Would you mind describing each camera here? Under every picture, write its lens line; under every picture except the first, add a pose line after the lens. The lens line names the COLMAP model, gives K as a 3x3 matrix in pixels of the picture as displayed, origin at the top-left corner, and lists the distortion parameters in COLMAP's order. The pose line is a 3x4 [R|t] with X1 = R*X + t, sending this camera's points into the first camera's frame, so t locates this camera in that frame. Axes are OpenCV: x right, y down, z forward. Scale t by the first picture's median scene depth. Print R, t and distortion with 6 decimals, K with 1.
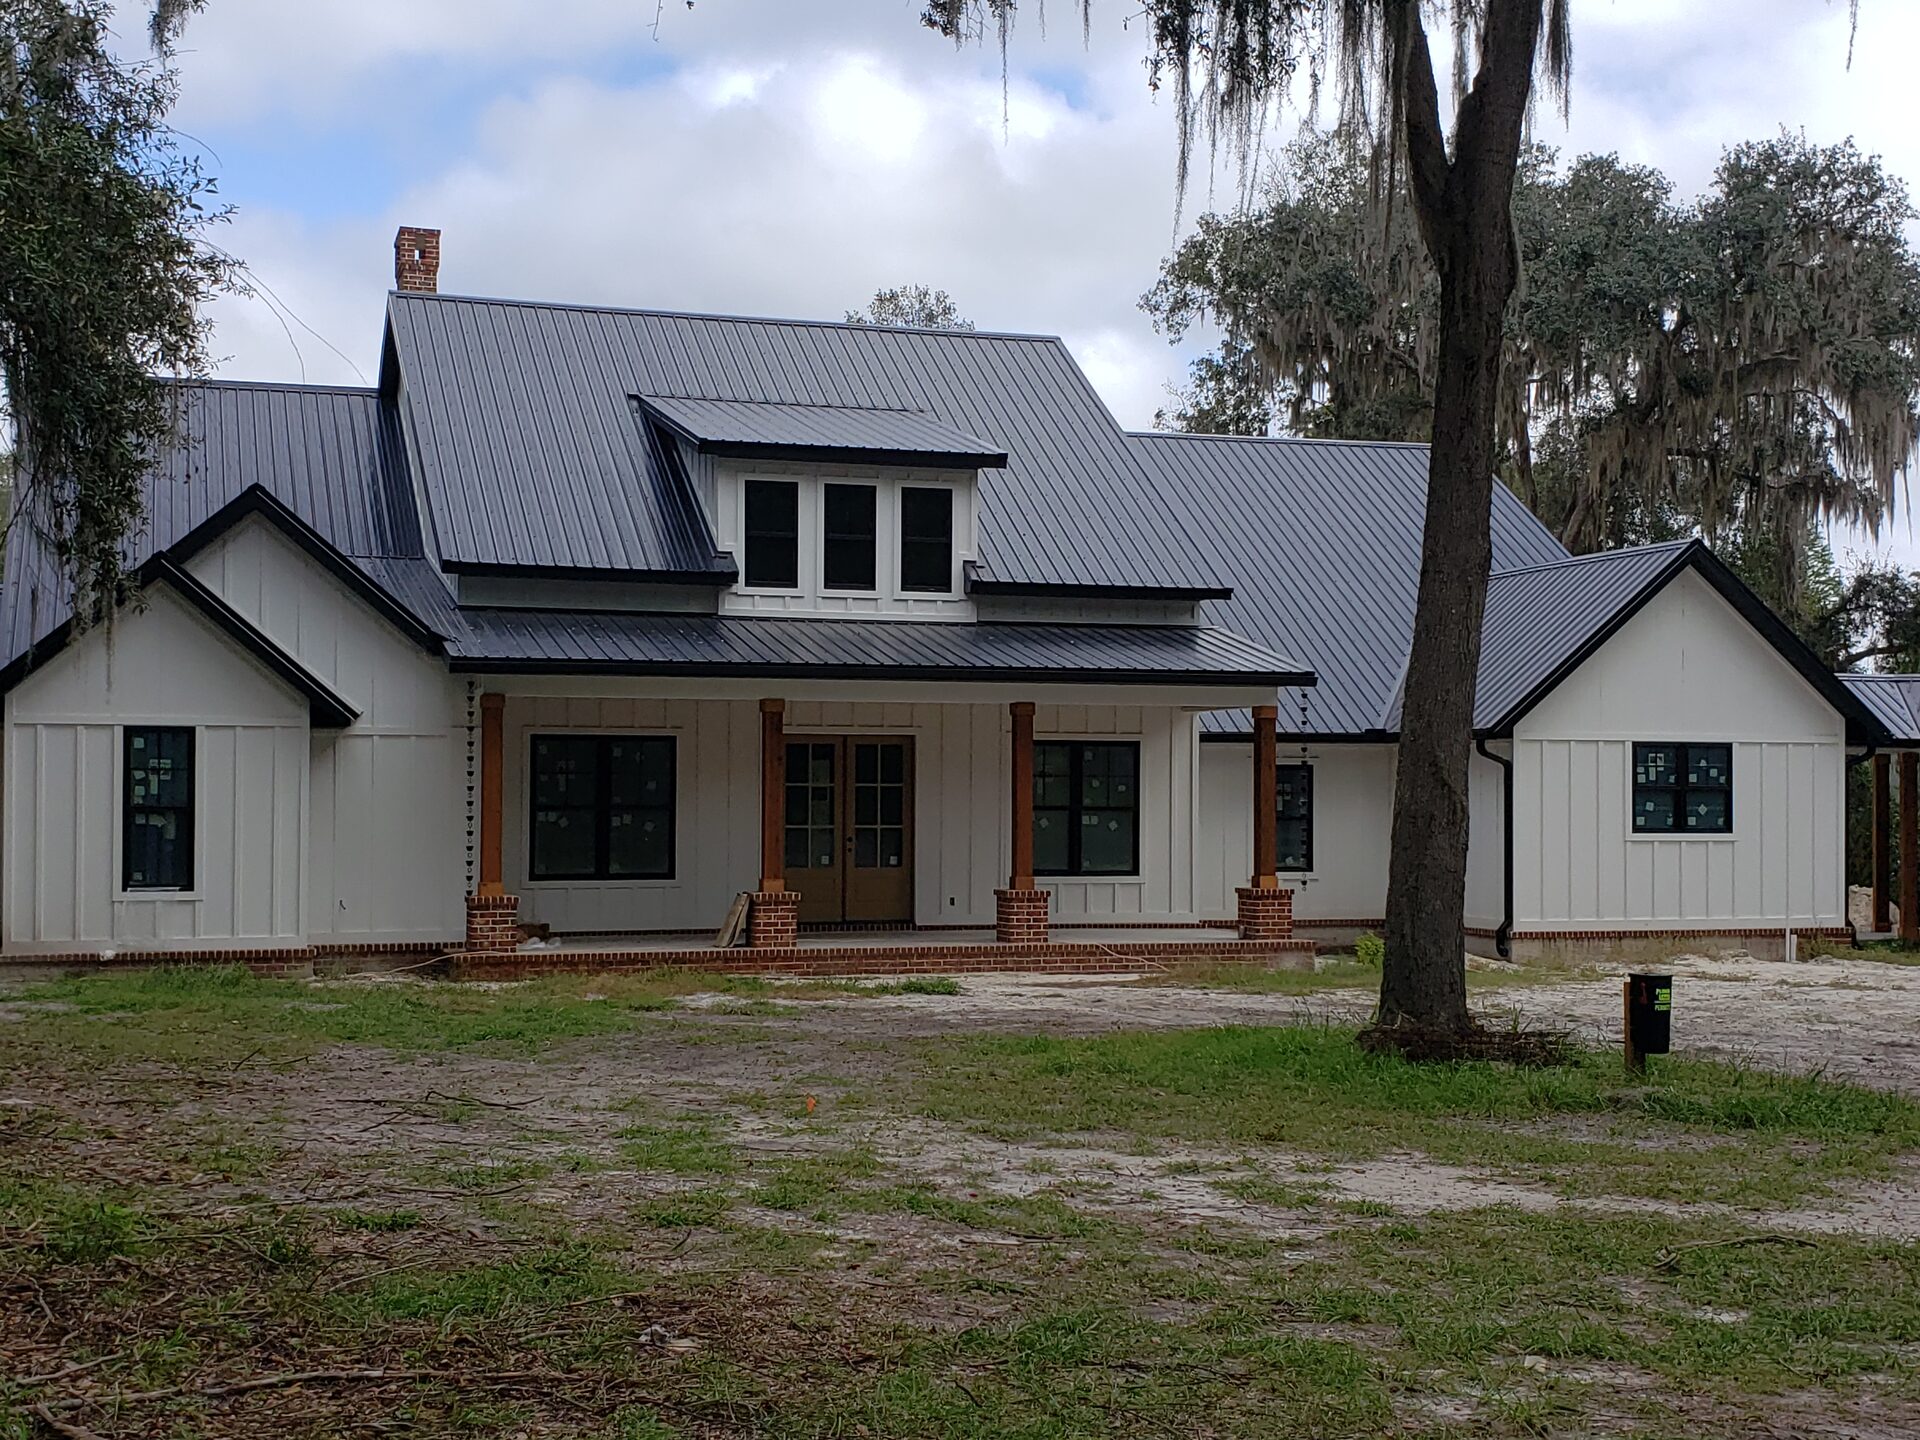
lens RADIAL K [[1475.0, 0, 956.4], [0, 1475.0, 720.5], [0, 0, 1]] dist [-0.010875, 0.000139]
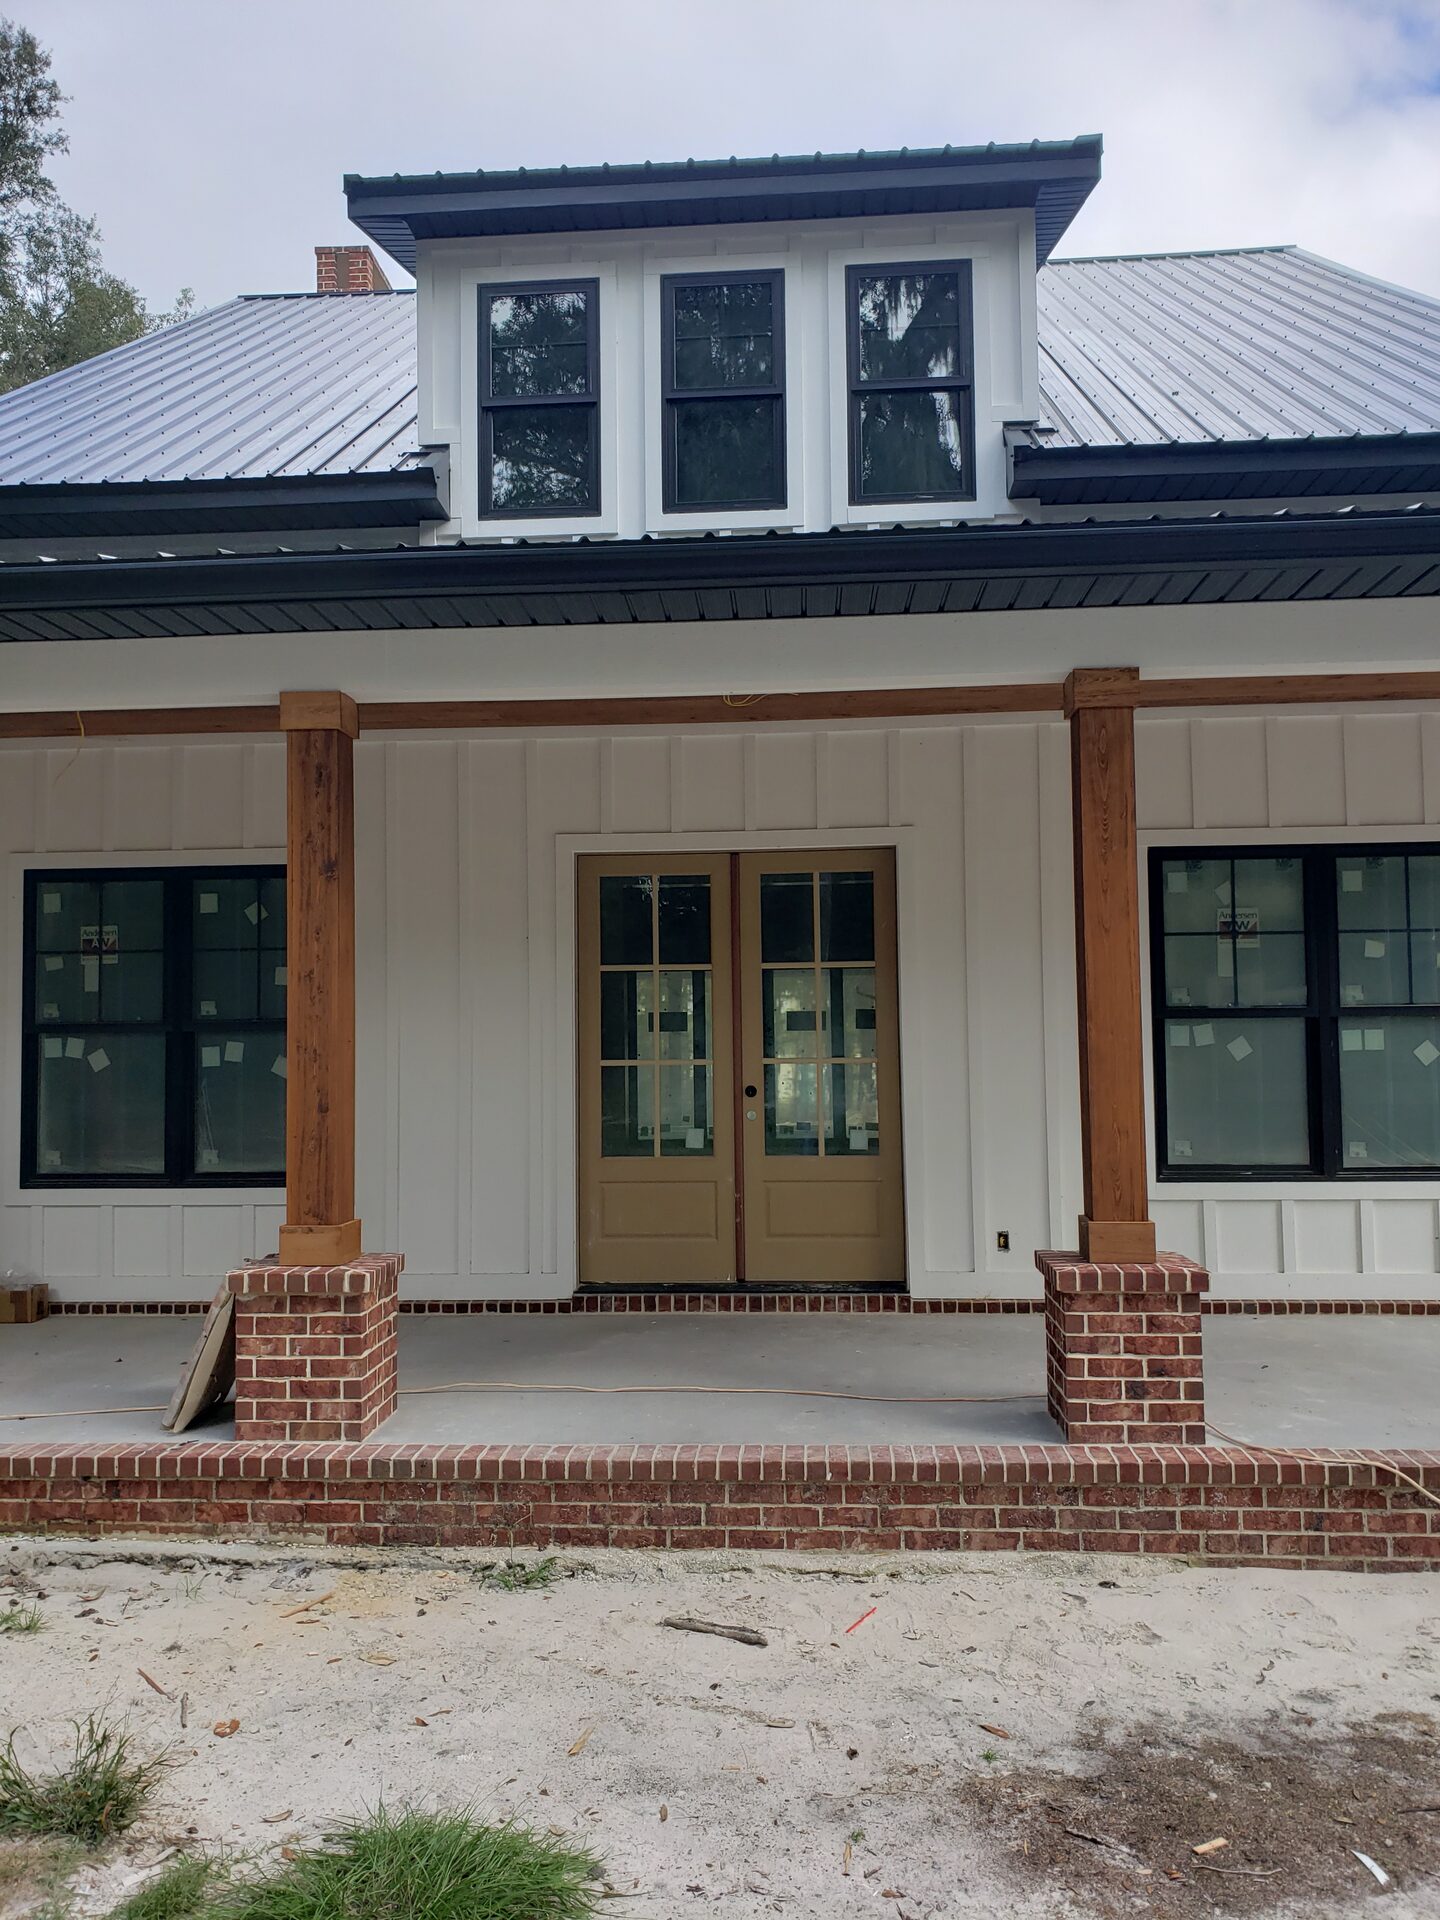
lens RADIAL K [[1475.0, 0, 676.7], [0, 1475.0, 950.2], [0, 0, 1]] dist [-0.010875, 0.000139]
pose [[0.934849, -0.034475, -0.353369, 0.061649], [0.034833, 0.999379, -0.005348, 0.040680], [0.353334, -0.007309, 0.935469, 0.590234]]
